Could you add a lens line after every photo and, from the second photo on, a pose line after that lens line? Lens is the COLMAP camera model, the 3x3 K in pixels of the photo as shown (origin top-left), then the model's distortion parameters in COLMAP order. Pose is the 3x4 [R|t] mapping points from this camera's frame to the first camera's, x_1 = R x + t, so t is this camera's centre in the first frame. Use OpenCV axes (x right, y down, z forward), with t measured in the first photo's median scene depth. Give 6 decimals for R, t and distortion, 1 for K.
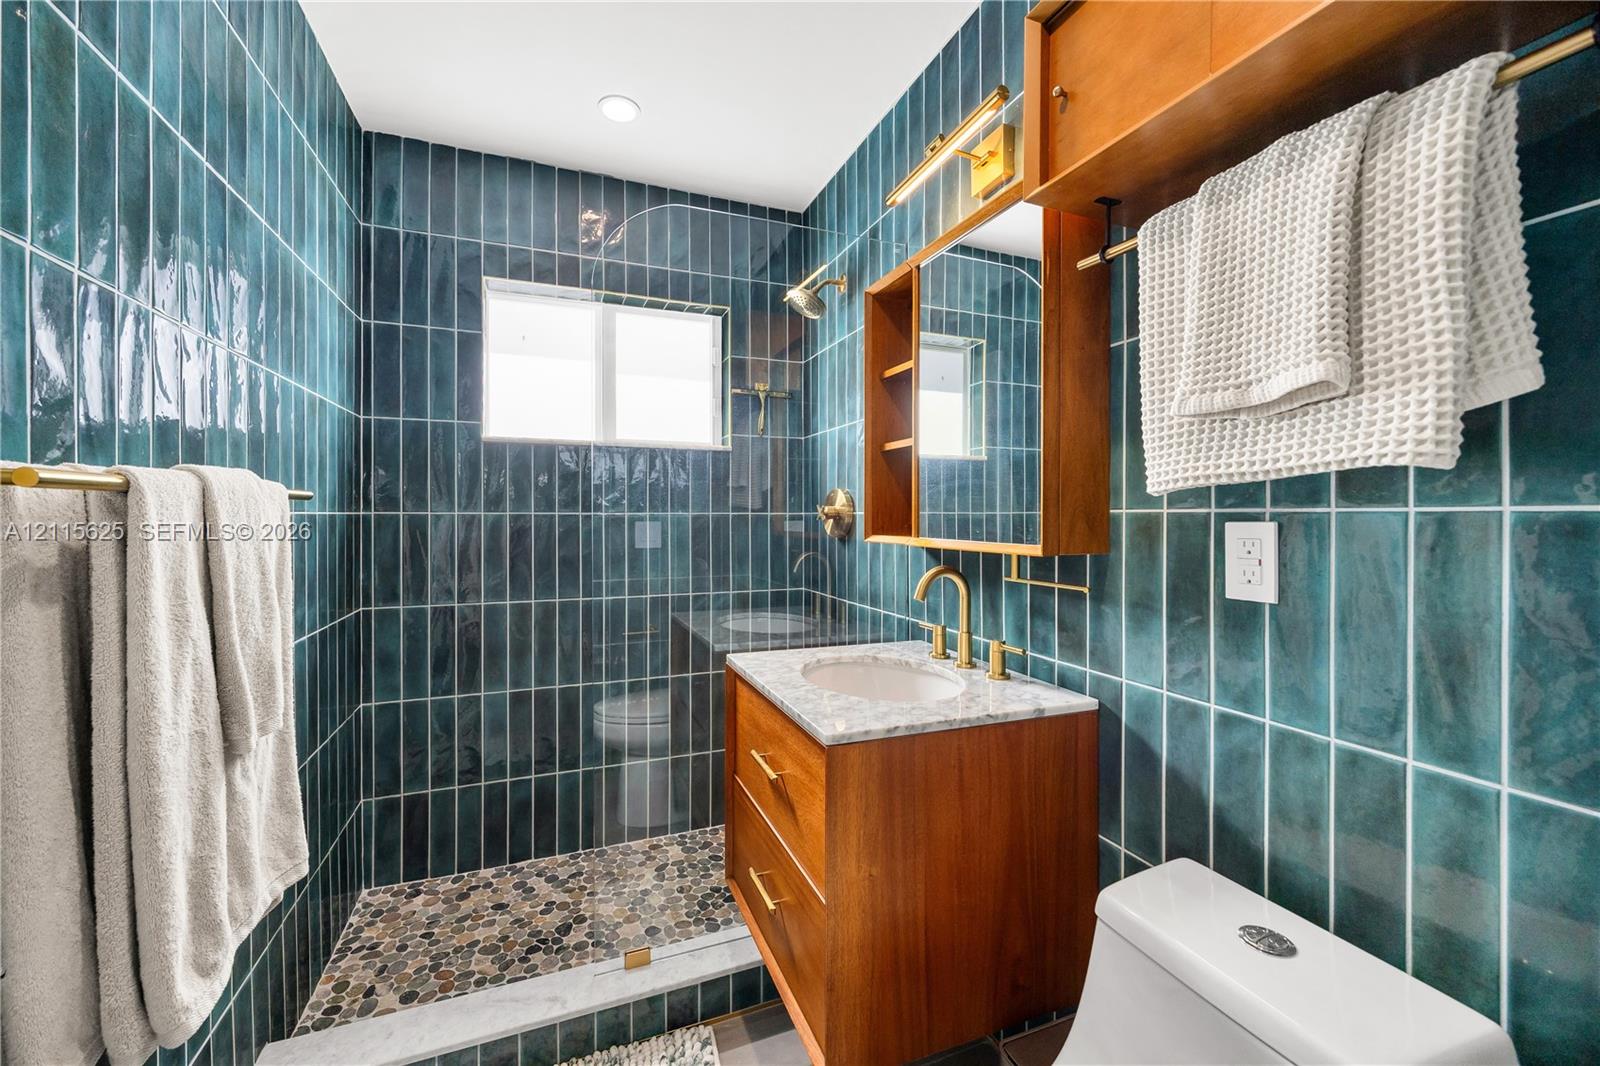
lens RADIAL K [[615.3, 0, 794.7], [0, 615.3, 524.3], [0, 0, 1]] dist [-0.002635, 0.000466]
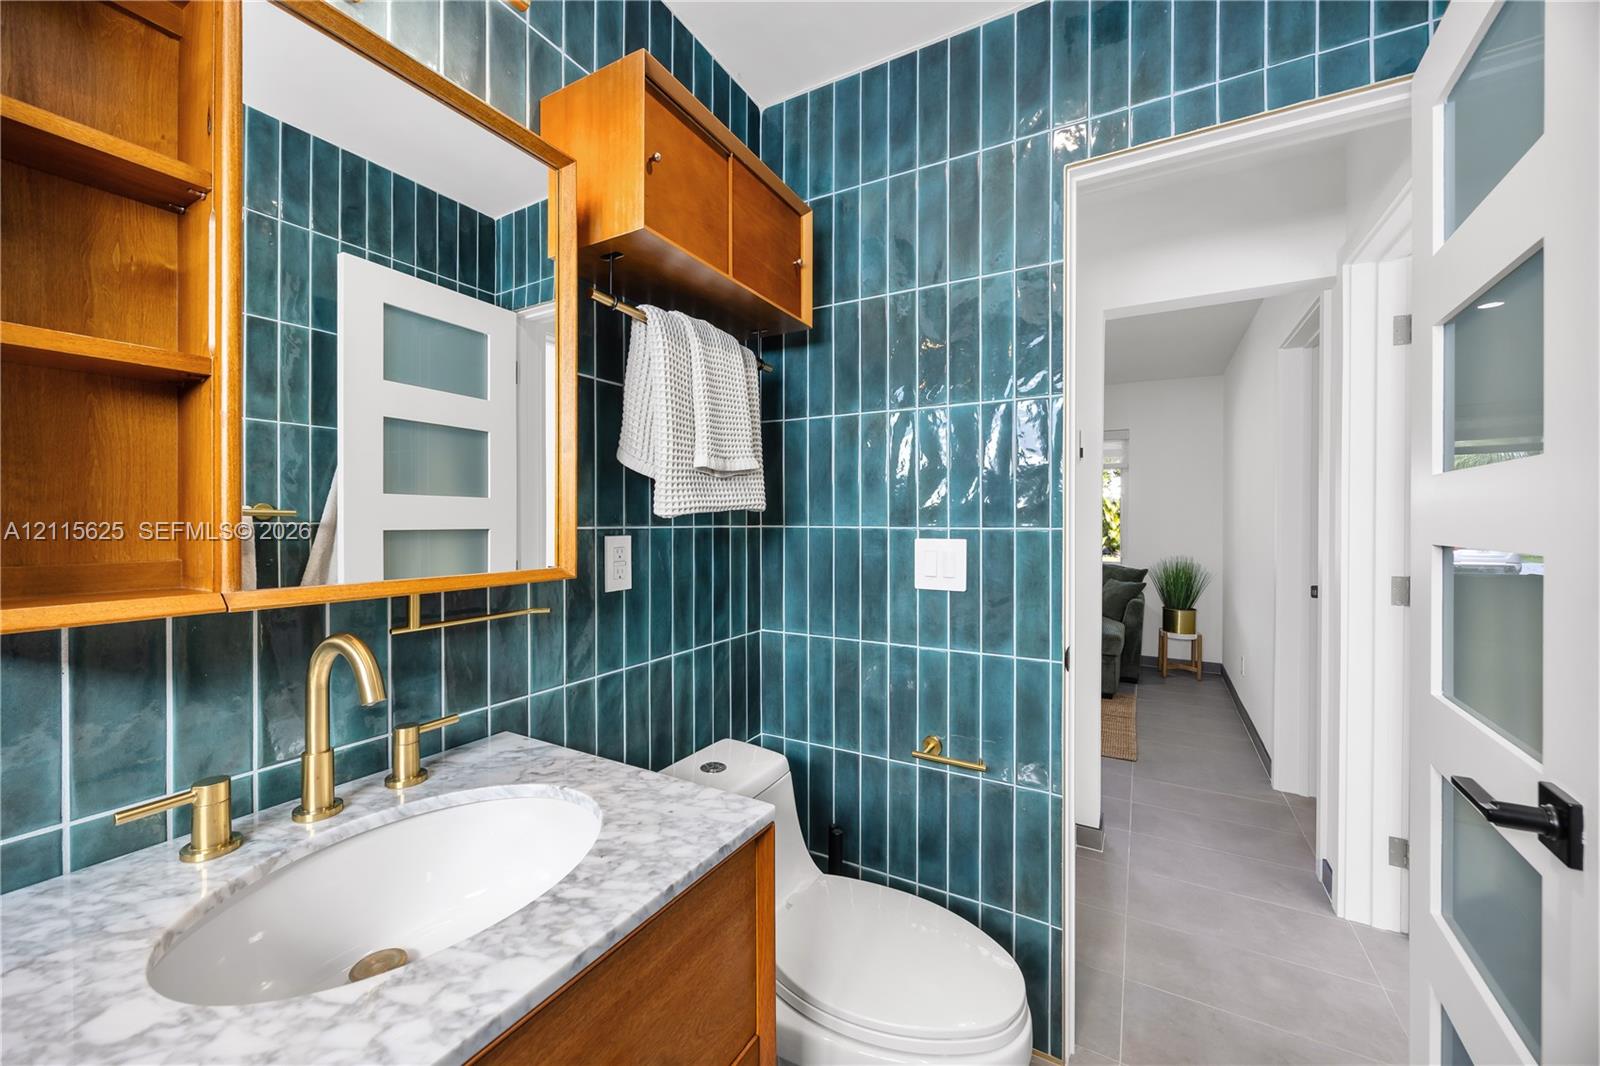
lens RADIAL K [[615.3, 0, 792.1], [0, 615.3, 522.8], [0, 0, 1]] dist [-0.002635, 0.000466]
pose [[-0.608625, -0.011261, 0.793378, -0.623173], [0.005488, 0.999816, 0.018402, -0.055960], [-0.793439, 0.015554, -0.608451, 1.493725]]
